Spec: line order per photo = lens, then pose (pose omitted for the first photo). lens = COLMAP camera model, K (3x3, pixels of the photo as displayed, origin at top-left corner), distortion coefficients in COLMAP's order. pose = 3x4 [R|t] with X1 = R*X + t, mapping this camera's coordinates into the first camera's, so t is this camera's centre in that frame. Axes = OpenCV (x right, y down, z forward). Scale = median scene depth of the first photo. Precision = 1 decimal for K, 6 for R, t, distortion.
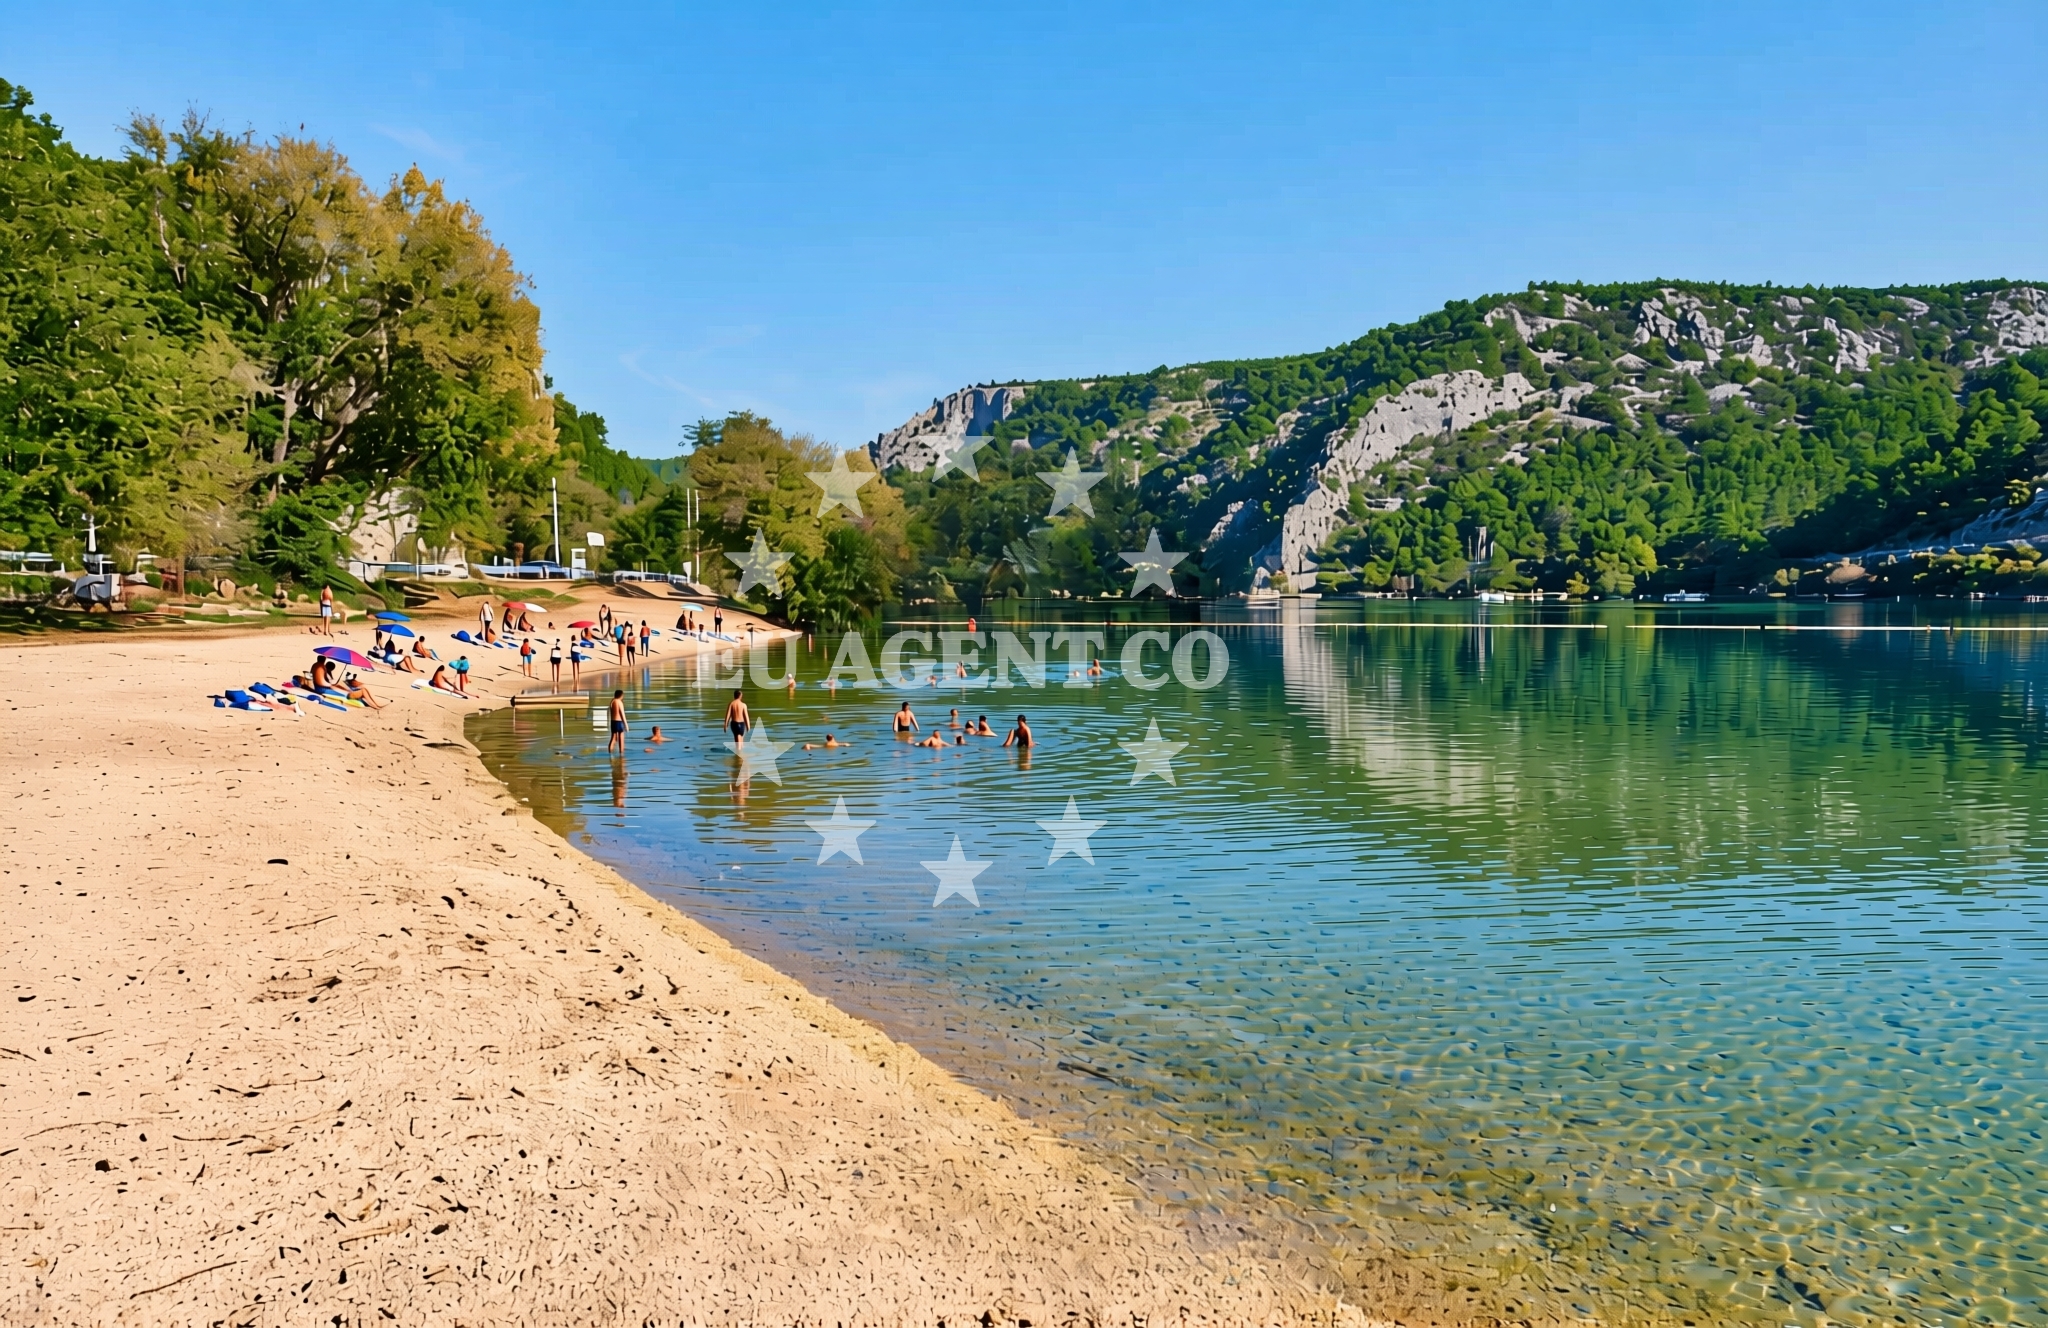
lens RADIAL K [[1364.4, 0, 1024.0], [0, 1364.4, 664.0], [0, 0, 1]] dist [-0.016093, 0.003515]
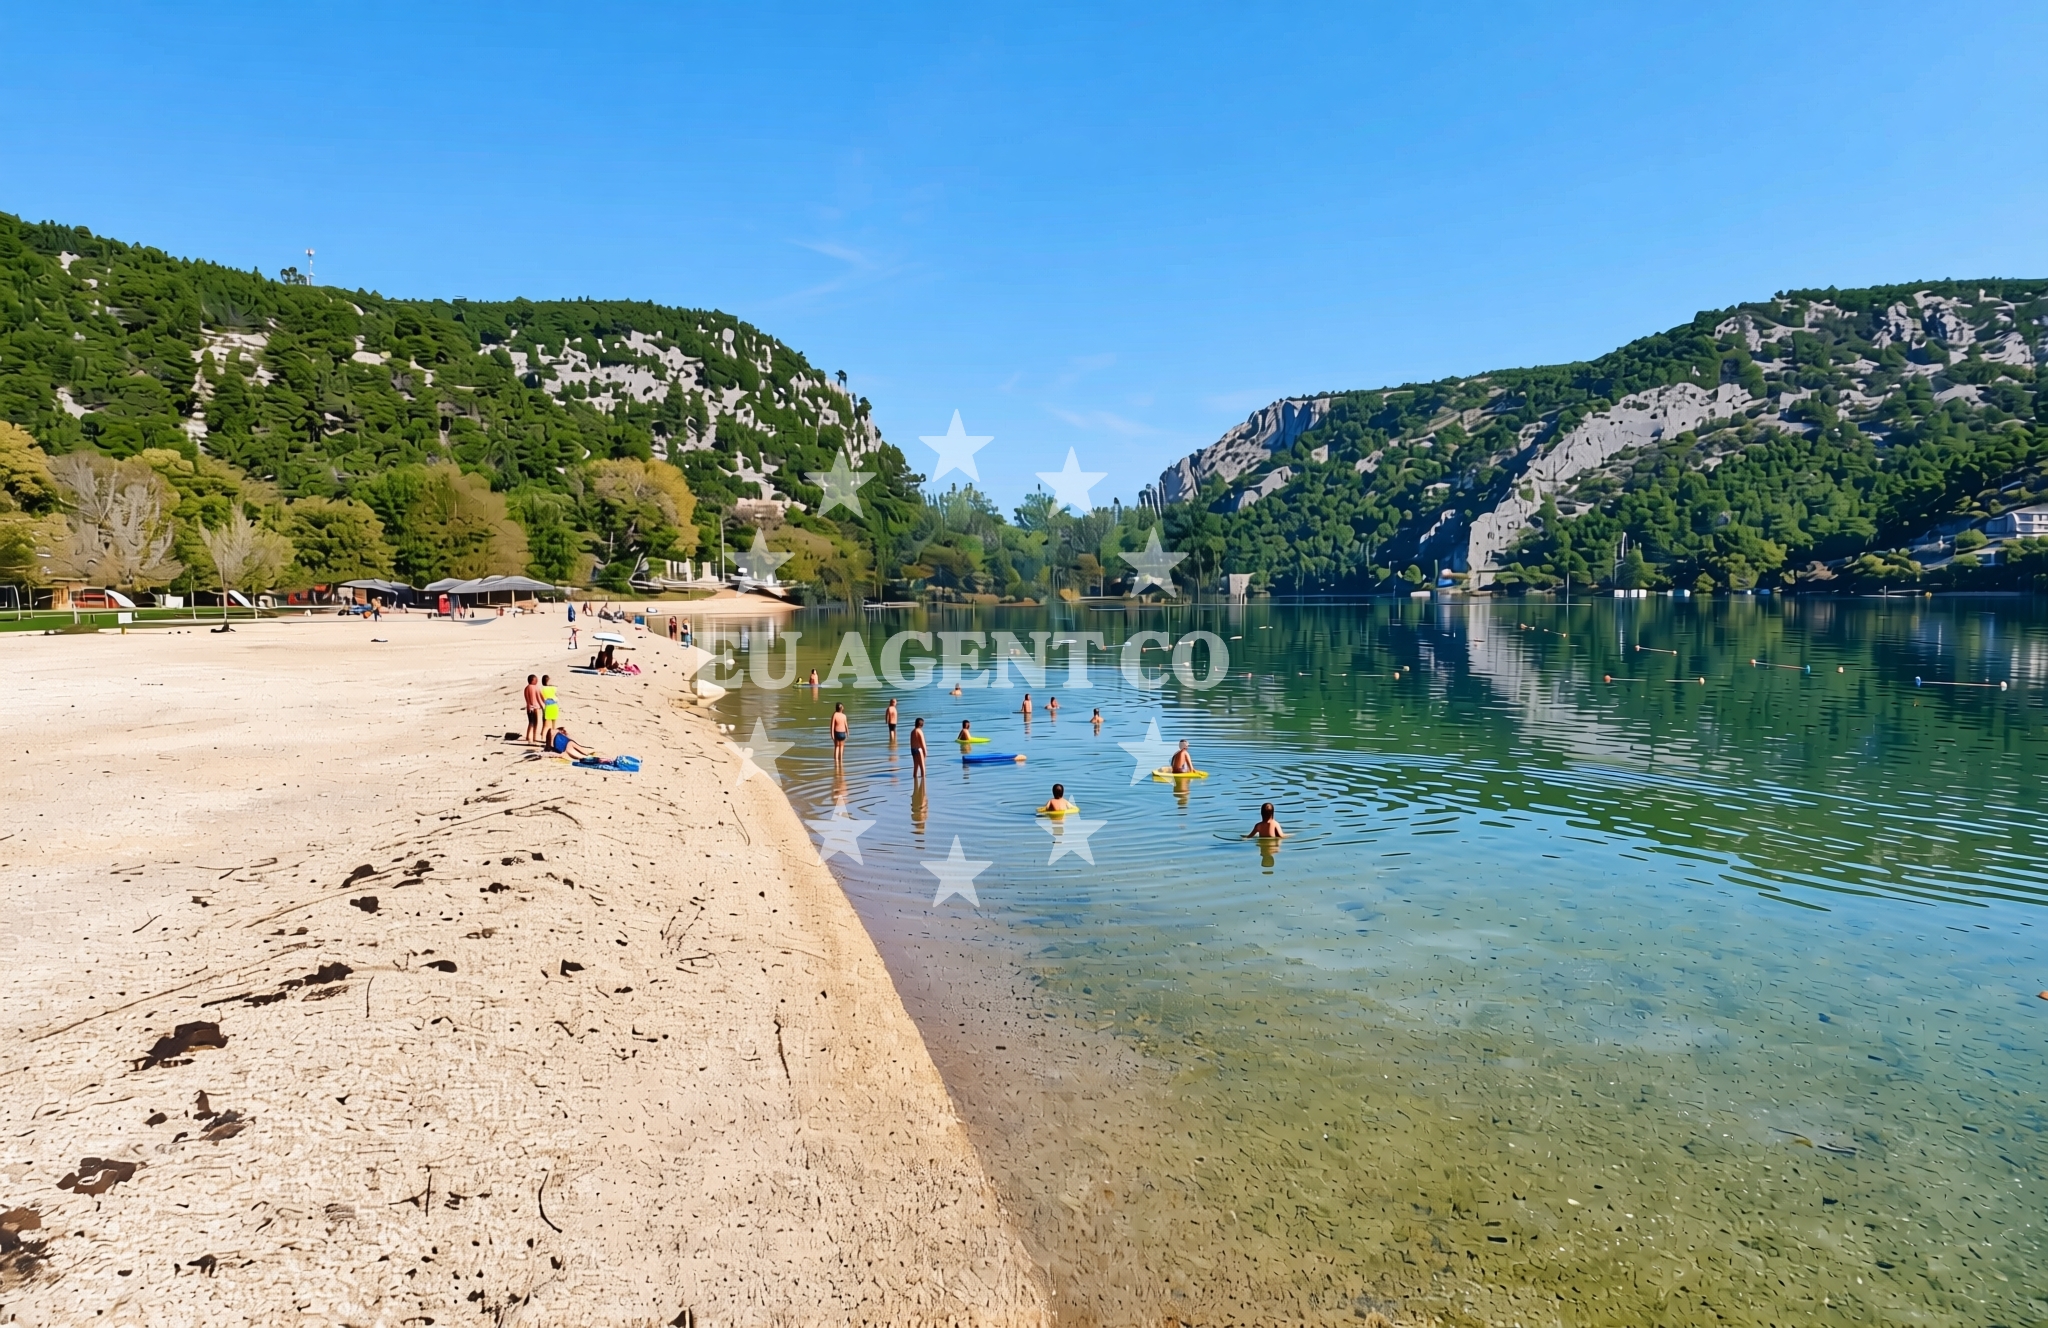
lens RADIAL K [[1364.4, 0, 1024.0], [0, 1364.4, 664.0], [0, 0, 1]] dist [-0.016093, 0.003515]
pose [[0.958831, 0.015630, -0.283546, 0.134559], [-0.015055, 0.999878, 0.004208, 0.009444], [0.283577, 0.000234, 0.958949, -0.176852]]
